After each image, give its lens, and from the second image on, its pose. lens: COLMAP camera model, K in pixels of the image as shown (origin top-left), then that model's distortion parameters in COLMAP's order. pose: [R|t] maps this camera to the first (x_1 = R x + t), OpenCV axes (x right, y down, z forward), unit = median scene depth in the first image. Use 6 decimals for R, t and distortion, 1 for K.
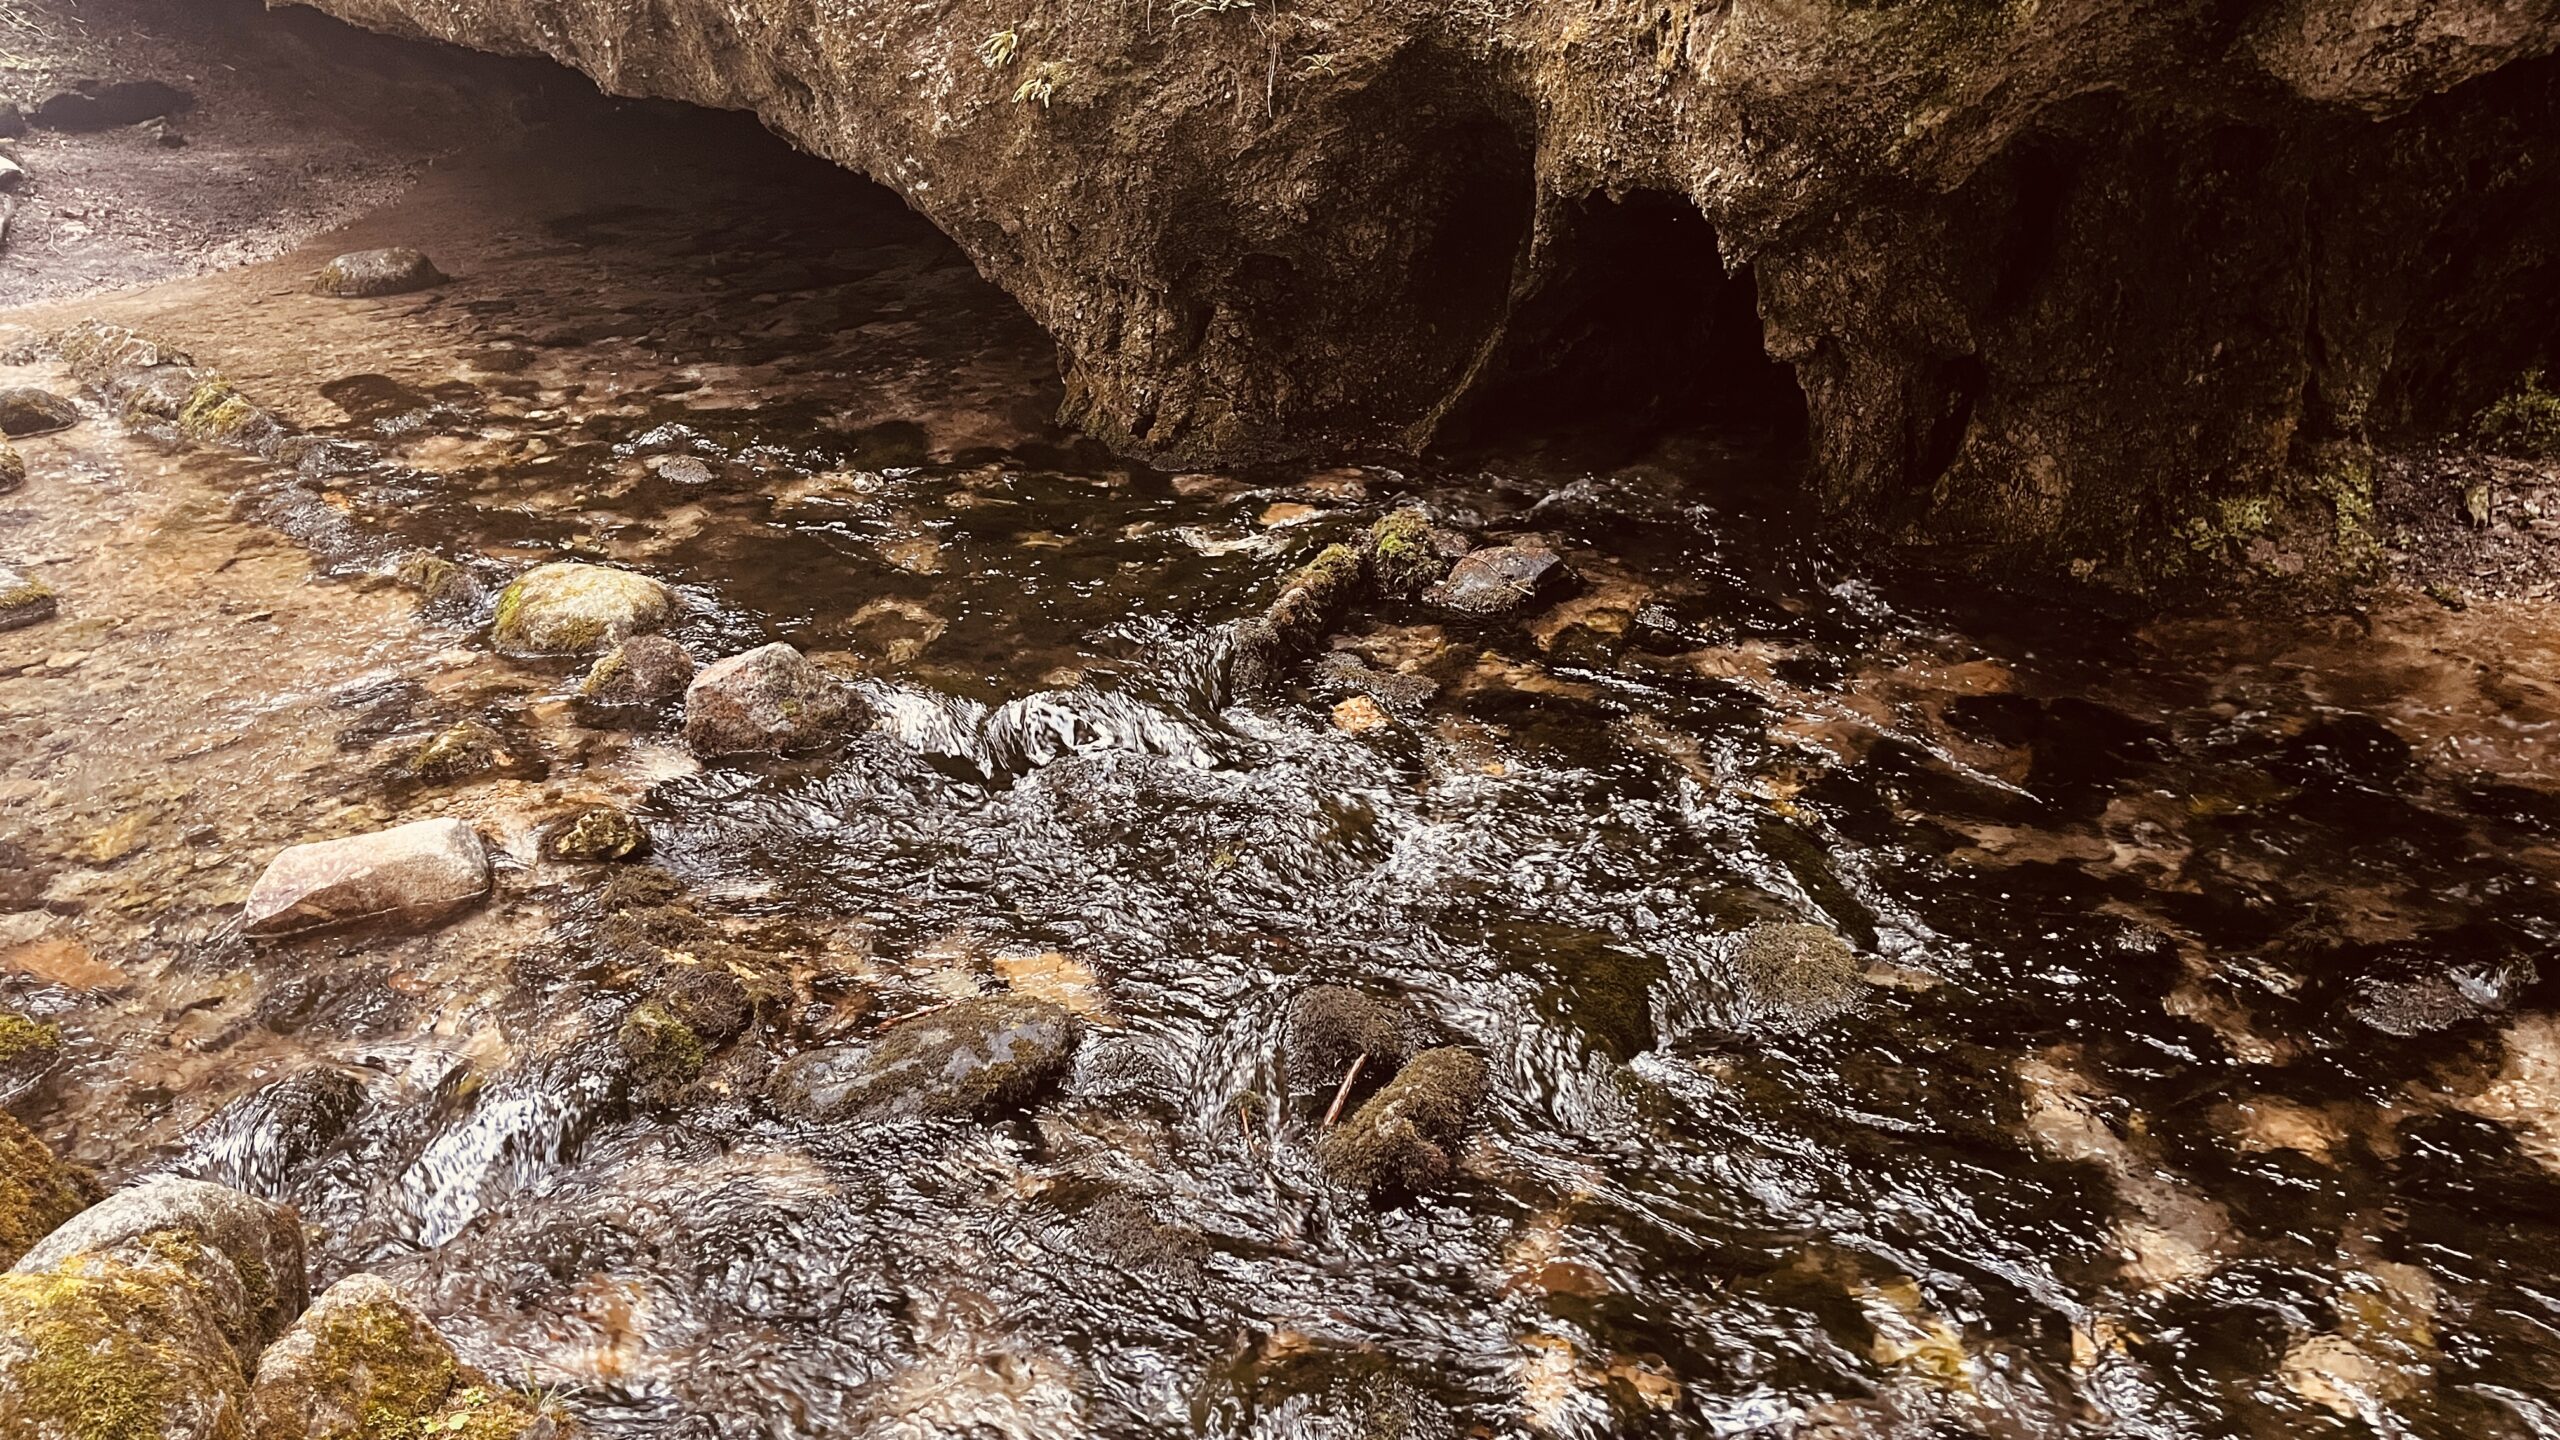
lens RADIAL K [[1930.3, 0, 1258.9], [0, 1930.3, 730.5], [0, 0, 1]] dist [0.061367, -0.082934]
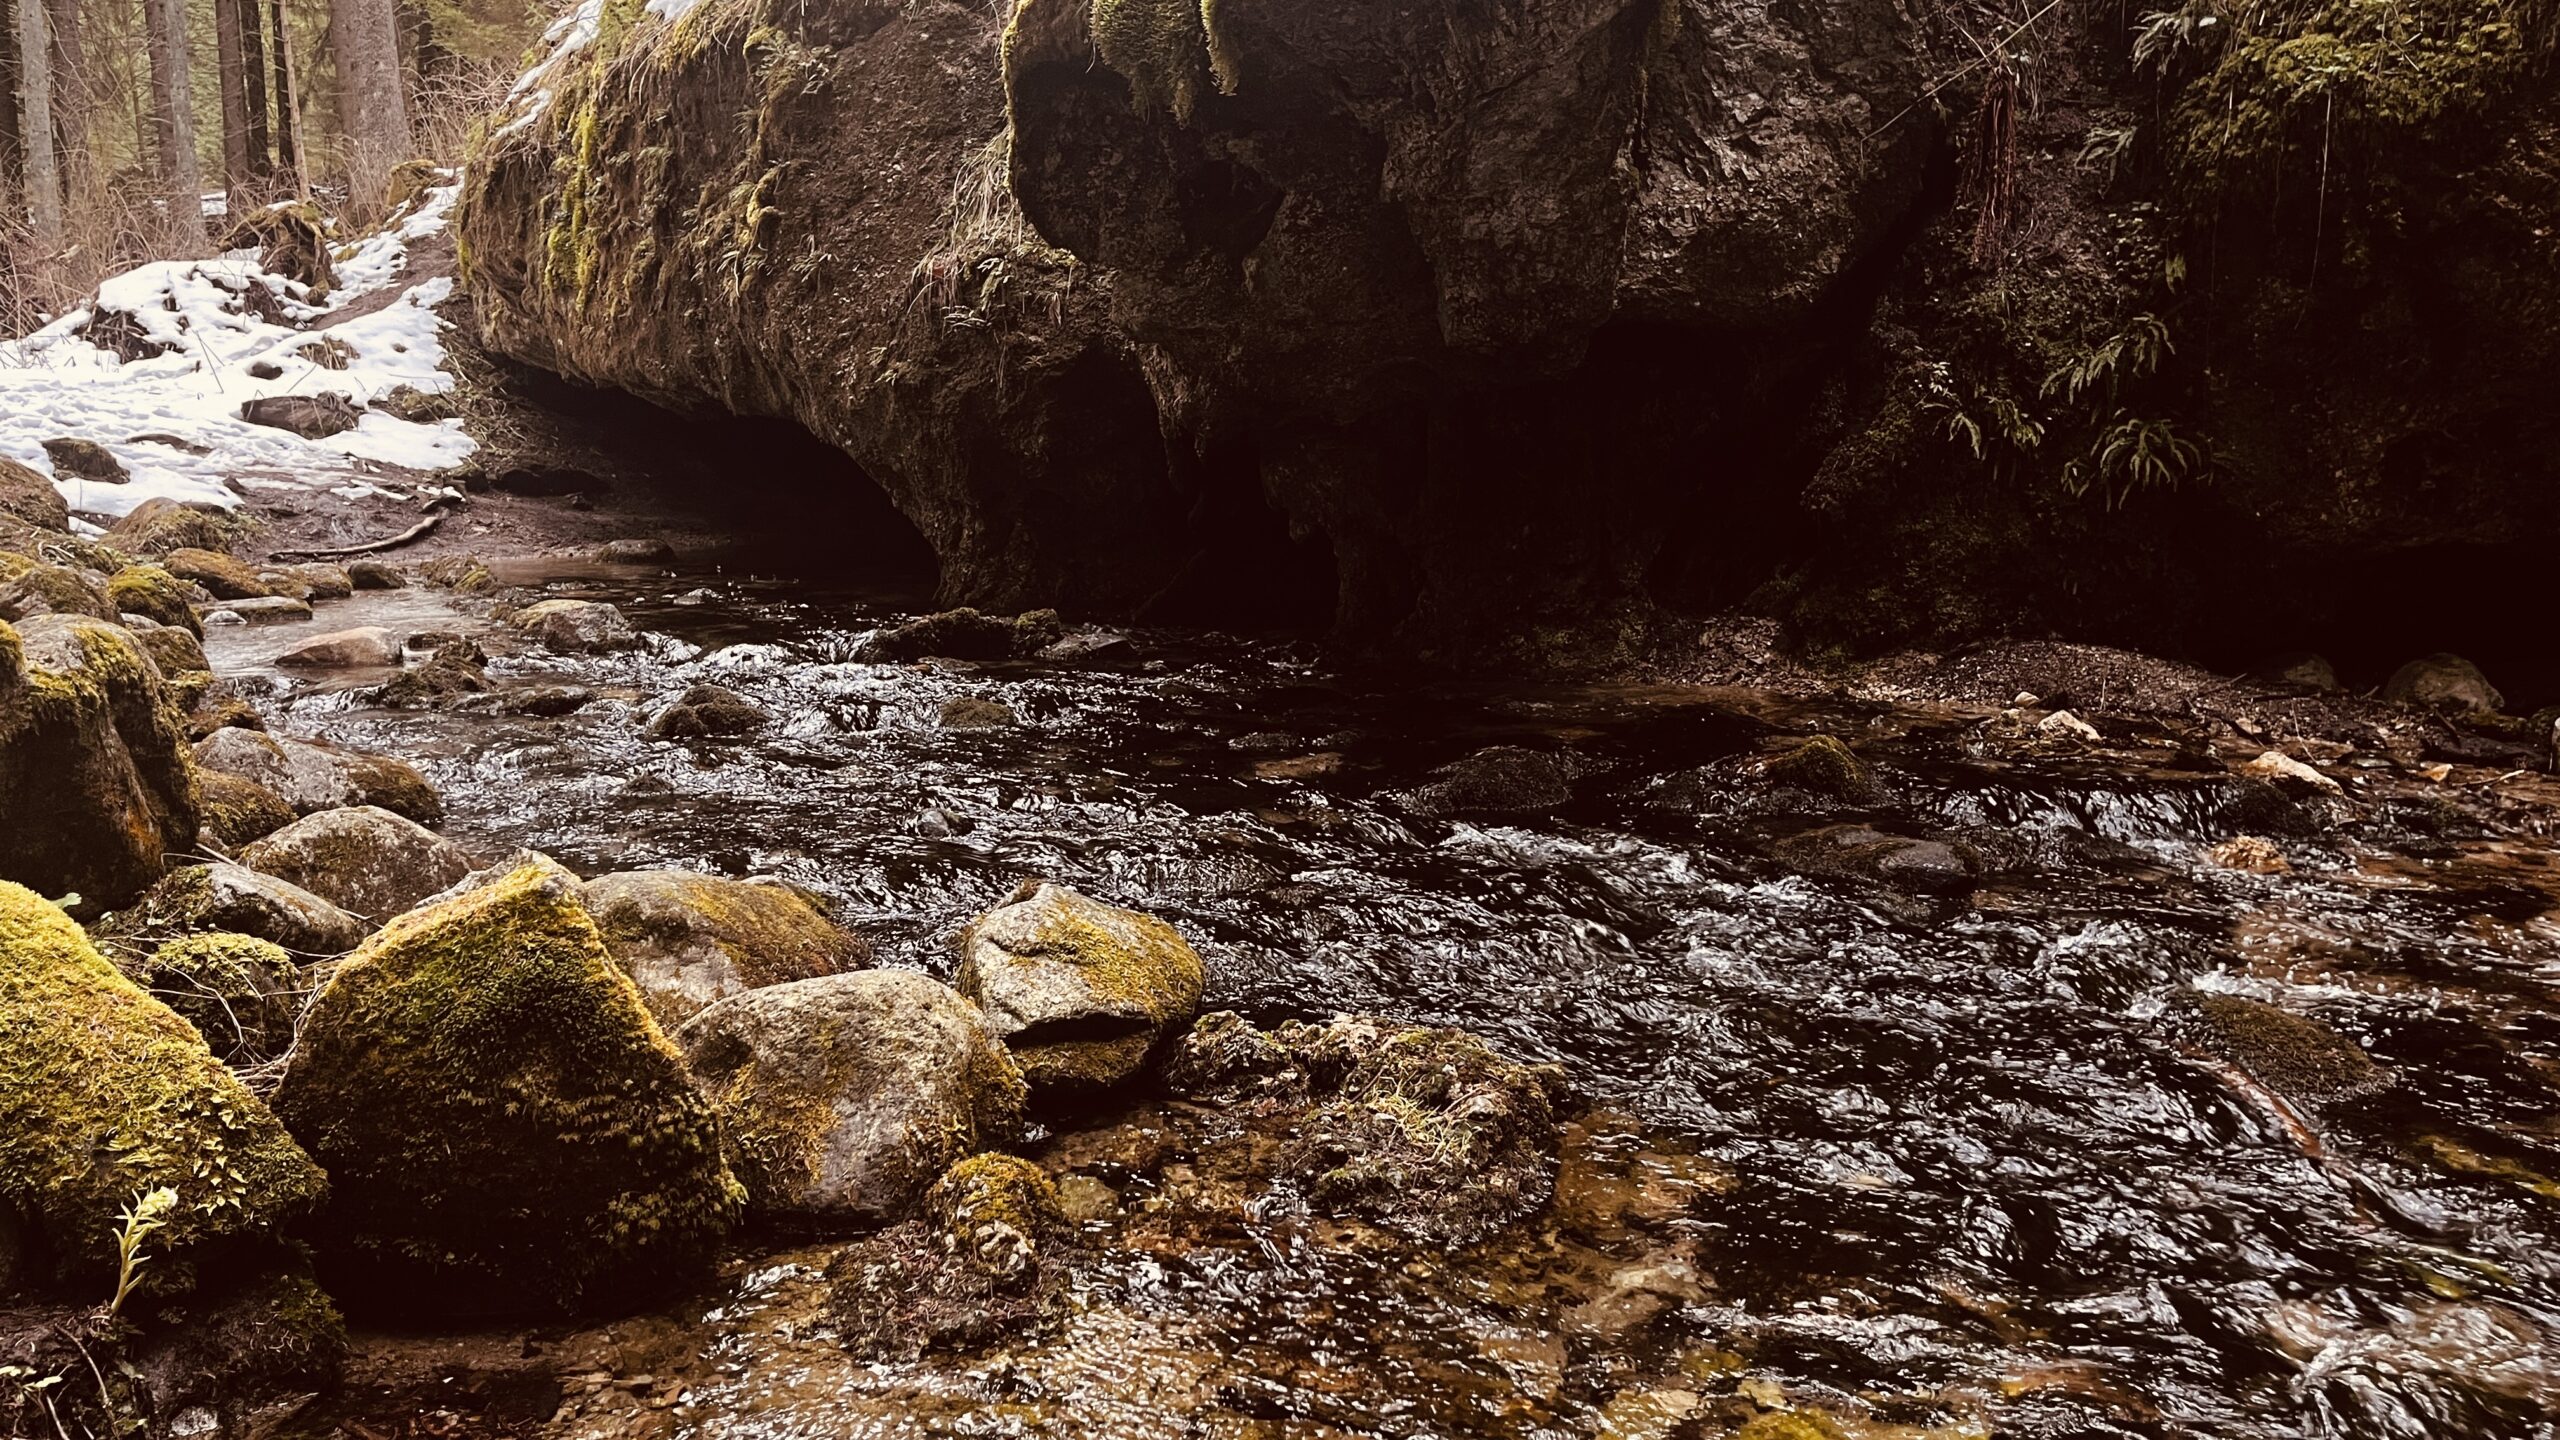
lens RADIAL K [[1930.3, 0, 1290.8], [0, 1930.3, 725.1], [0, 0, 1]] dist [0.061367, -0.082934]
pose [[0.970519, 0.059242, -0.233632, 0.629155], [-0.123529, 0.954596, -0.271087, 0.373560], [0.206965, 0.291955, 0.933771, -0.422751]]
